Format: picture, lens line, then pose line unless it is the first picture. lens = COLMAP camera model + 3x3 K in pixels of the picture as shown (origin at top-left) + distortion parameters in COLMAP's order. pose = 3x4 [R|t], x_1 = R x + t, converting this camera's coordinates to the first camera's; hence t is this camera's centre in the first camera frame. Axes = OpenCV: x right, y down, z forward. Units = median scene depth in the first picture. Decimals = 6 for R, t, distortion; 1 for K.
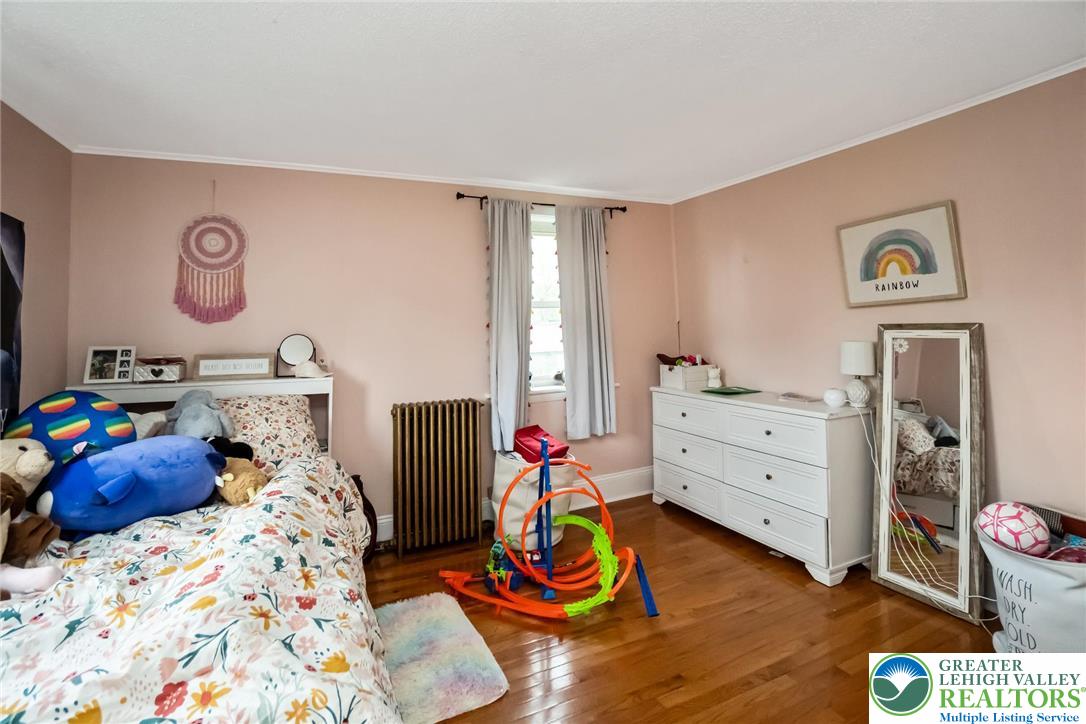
lens RADIAL K [[489.5, 0, 542.1], [0, 489.5, 286.1], [0, 0, 1]] dist [-0.000682, -0.000002]
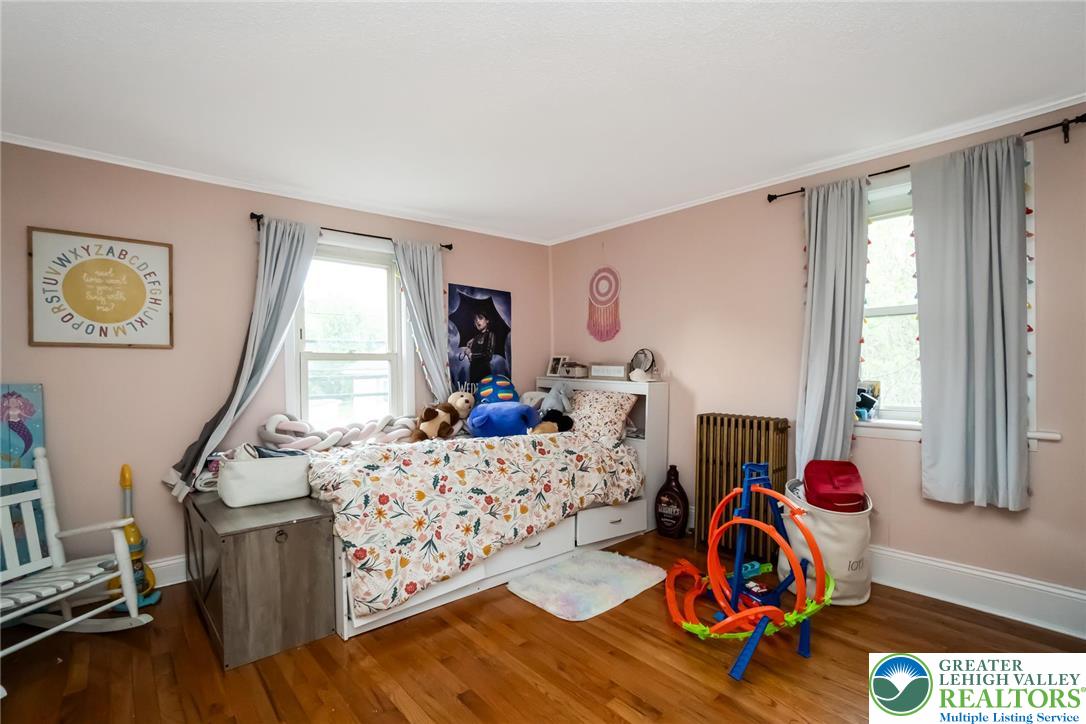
lens RADIAL K [[503.6, 0, 545.4], [0, 503.6, 353.7], [0, 0, 1]] dist [-0.048364, 0.000098]
pose [[0.314633, 0.004837, -0.949201, 0.688413], [0.081095, 0.996194, 0.031957, 0.048329], [0.945743, -0.087030, 0.313043, 0.345331]]
